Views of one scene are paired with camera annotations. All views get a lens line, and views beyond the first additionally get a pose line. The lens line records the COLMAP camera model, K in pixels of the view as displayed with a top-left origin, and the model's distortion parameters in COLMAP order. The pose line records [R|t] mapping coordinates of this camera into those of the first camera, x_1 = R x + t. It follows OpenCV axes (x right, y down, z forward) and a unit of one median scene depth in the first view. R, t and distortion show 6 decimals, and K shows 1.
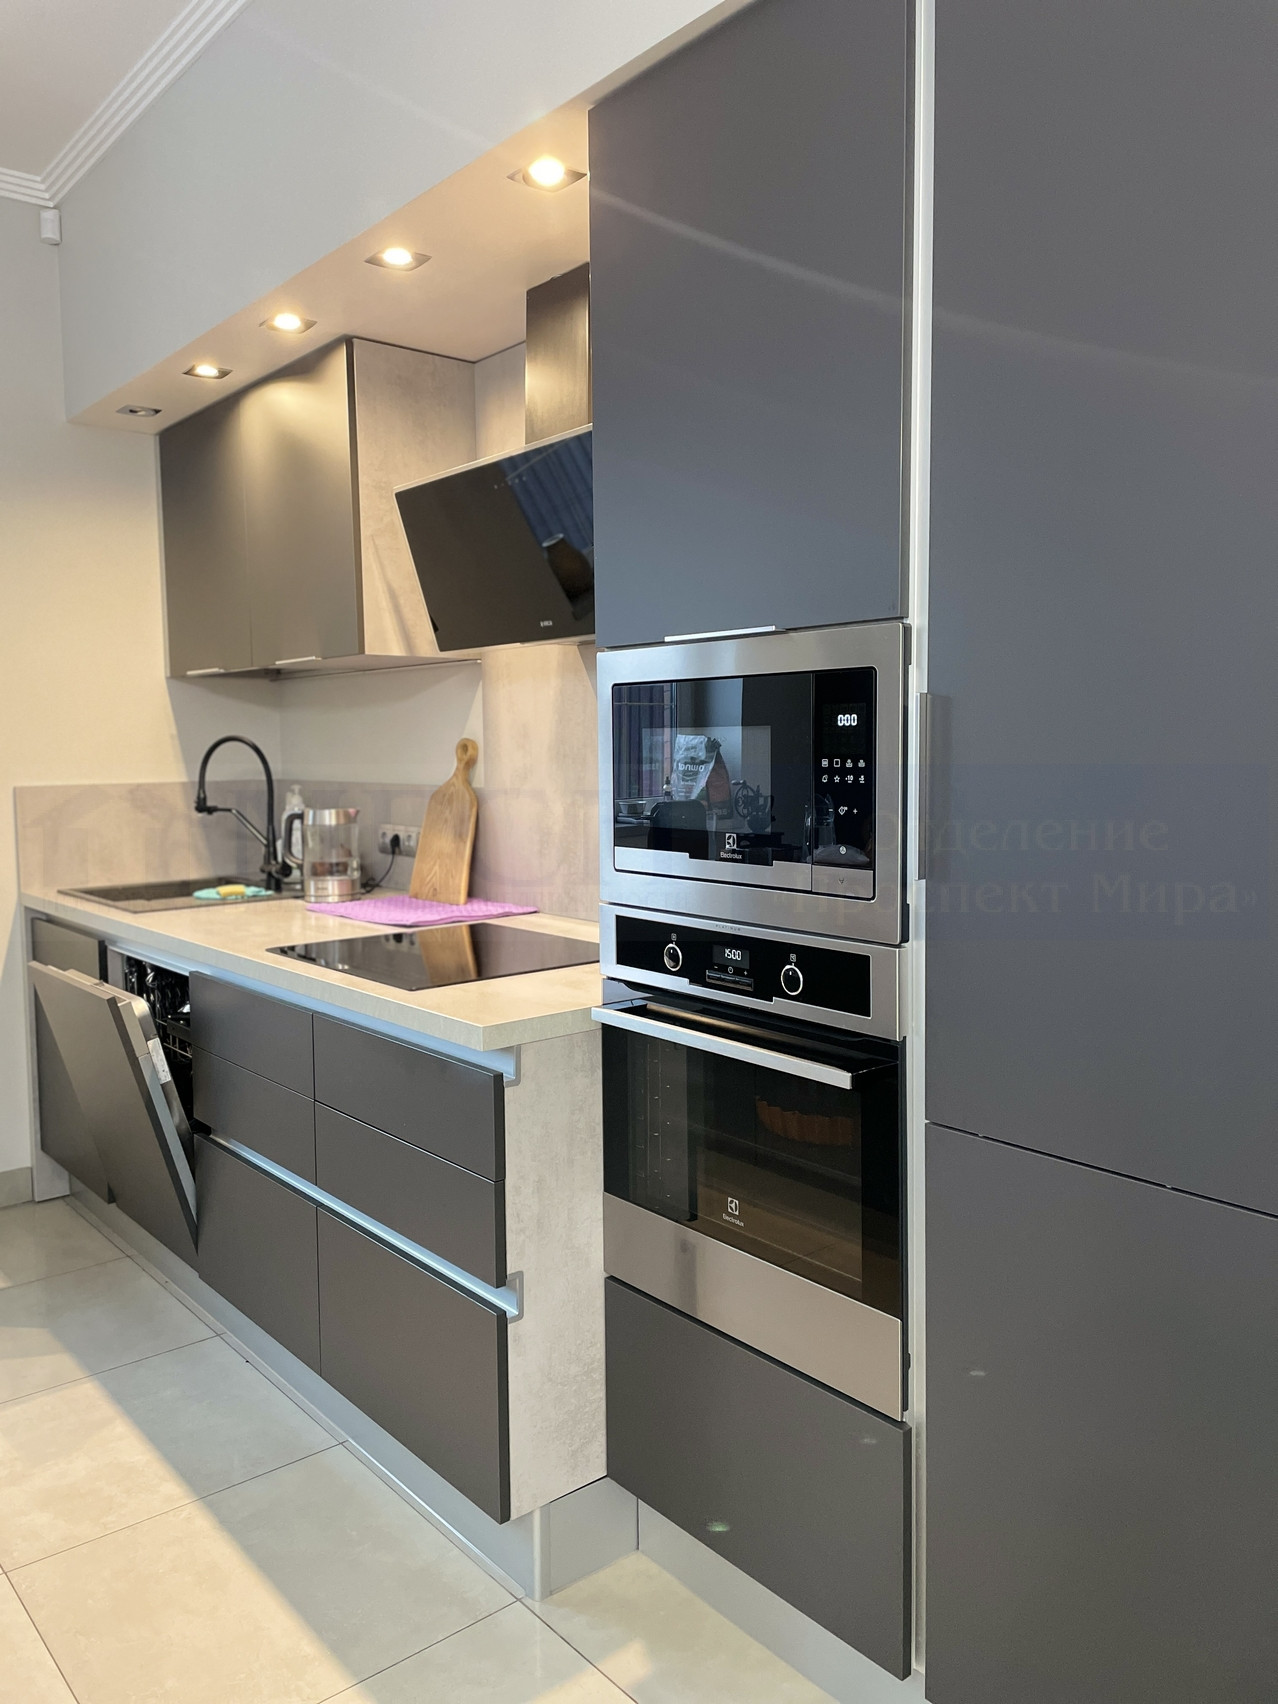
lens RADIAL K [[1292.2, 0, 651.3], [0, 1292.2, 845.1], [0, 0, 1]] dist [0.075082, -0.091913]
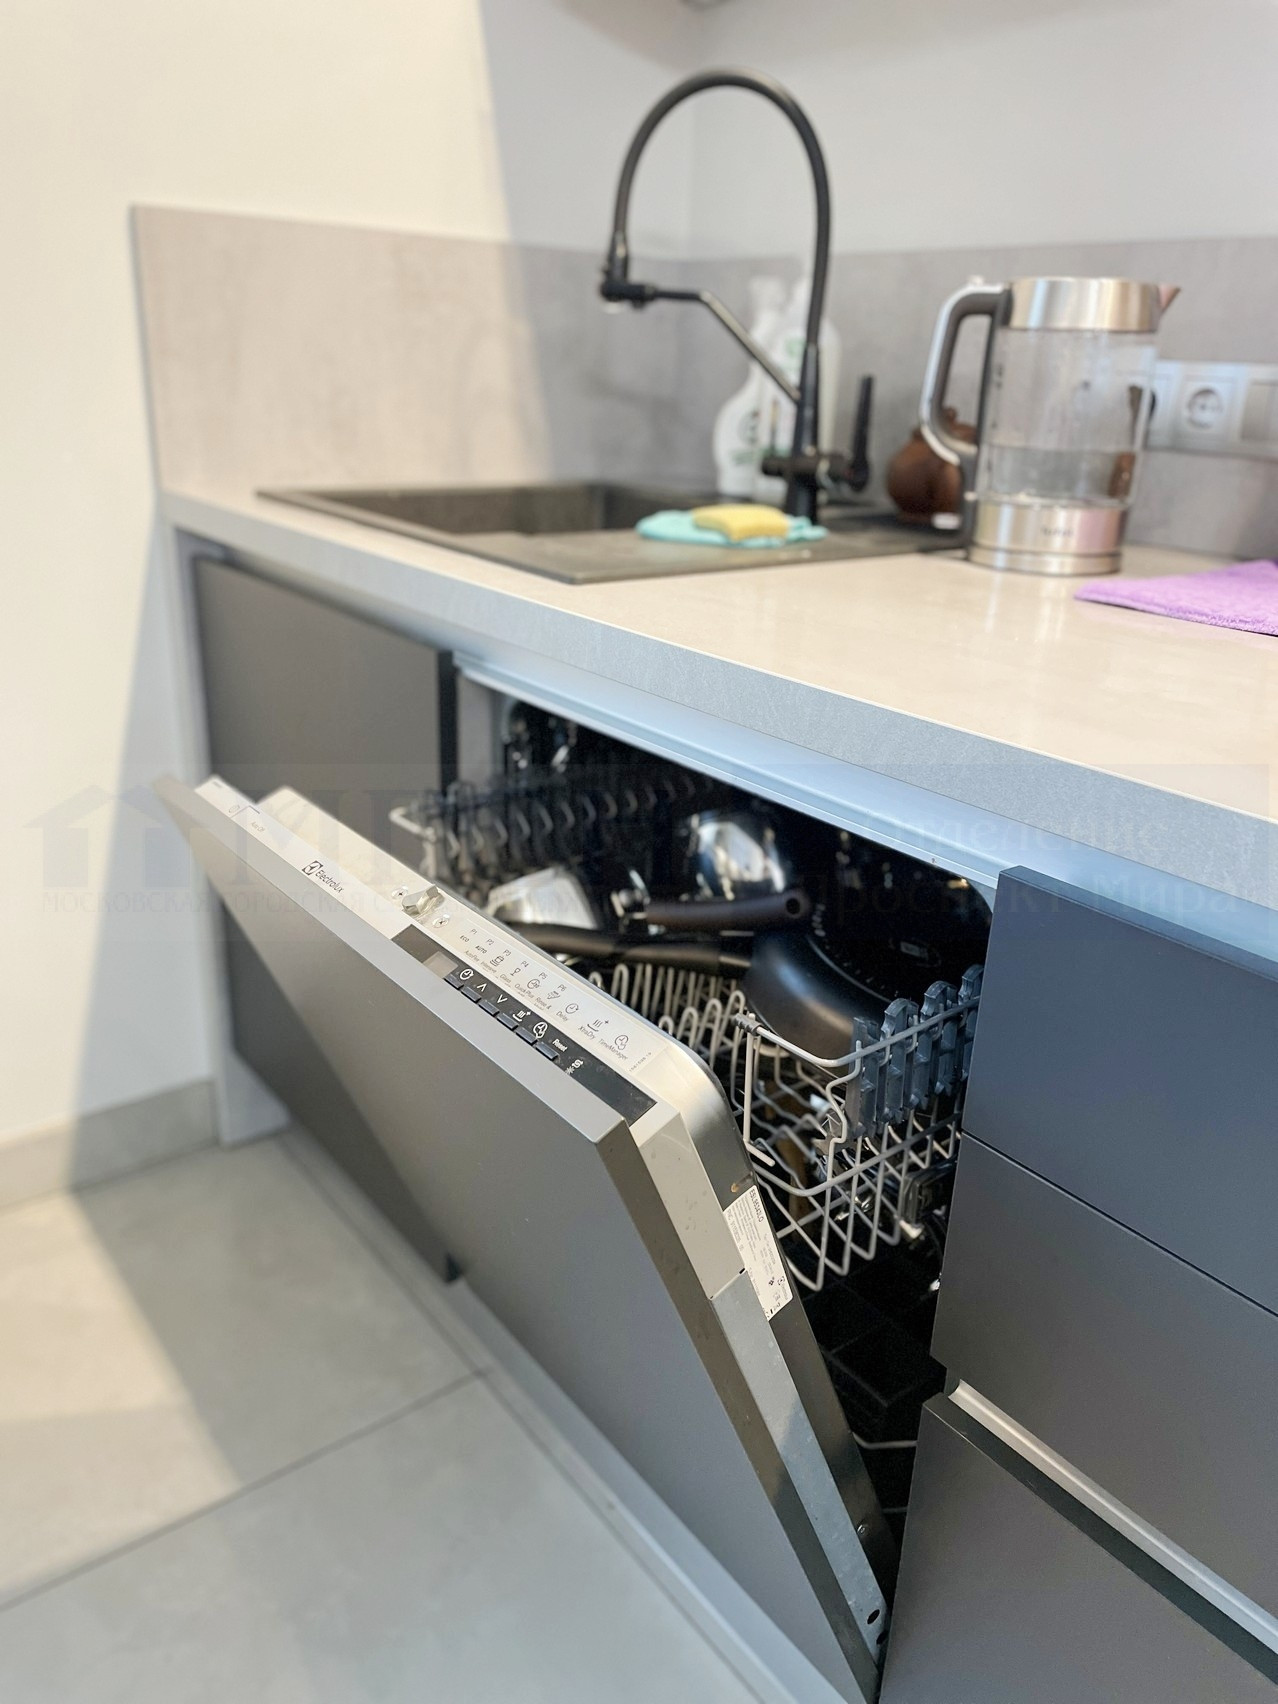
lens RADIAL K [[1292.2, 0, 636.9], [0, 1292.2, 864.9], [0, 0, 1]] dist [0.075082, -0.091913]
pose [[0.997685, 0.064211, -0.022406, -0.340777], [-0.055066, 0.956071, 0.287918, 0.023945], [0.039909, -0.286017, 0.957393, 0.622282]]
